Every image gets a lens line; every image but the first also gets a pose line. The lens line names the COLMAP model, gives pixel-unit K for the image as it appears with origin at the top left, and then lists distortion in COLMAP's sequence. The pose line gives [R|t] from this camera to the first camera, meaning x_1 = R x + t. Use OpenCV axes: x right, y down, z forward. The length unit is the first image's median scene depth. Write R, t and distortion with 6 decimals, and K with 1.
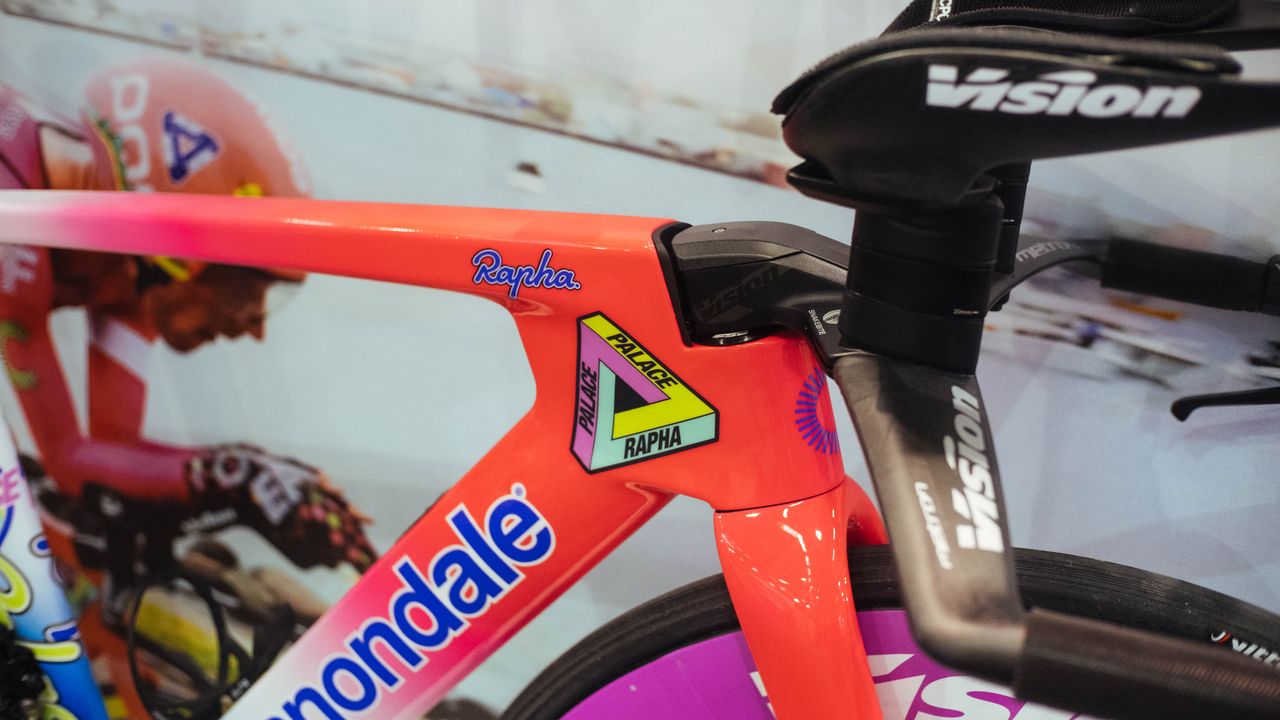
lens RADIAL K [[1421.2, 0, 640.0], [0, 1421.2, 360.0], [0, 0, 1]] dist [-0.116568, 0.013314]
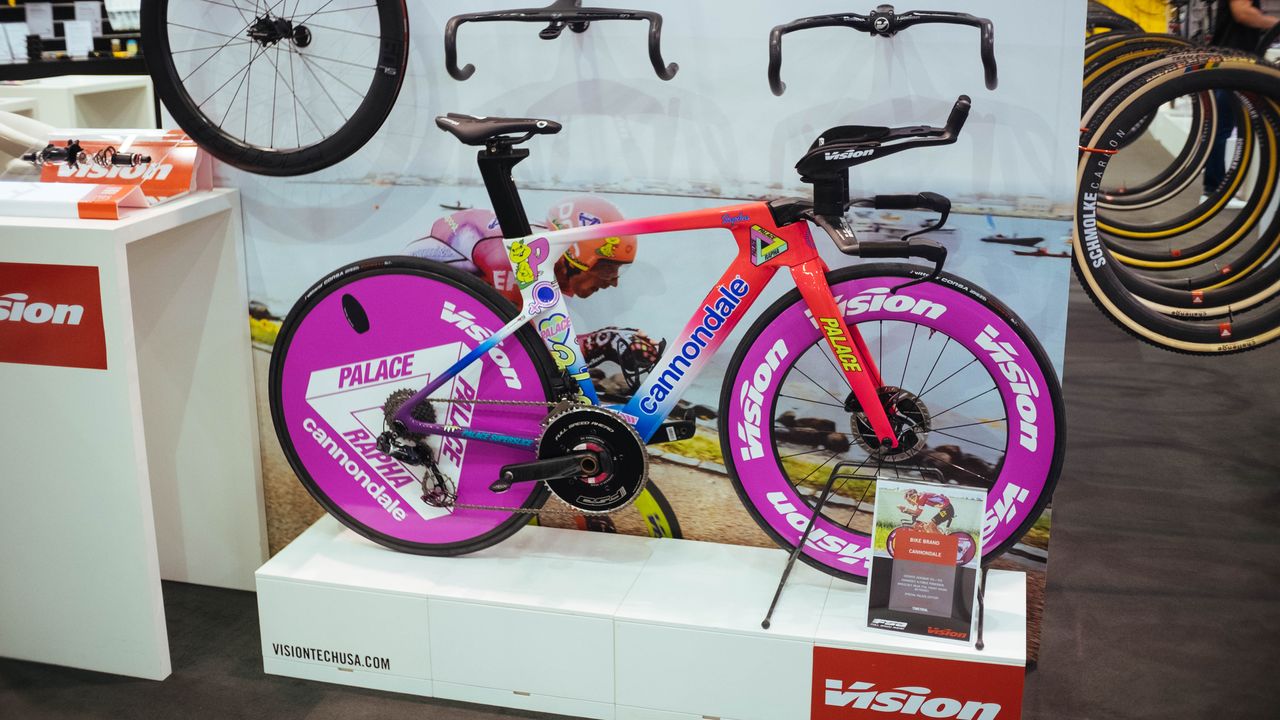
lens RADIAL K [[1421.2, 0, 640.0], [0, 1421.2, 360.0], [0, 0, 1]] dist [-0.116568, 0.013314]
pose [[0.987720, -0.138658, 0.071996, -0.597181], [0.147668, 0.979027, -0.140355, 0.741076], [-0.051025, 0.149263, 0.987480, -2.534539]]
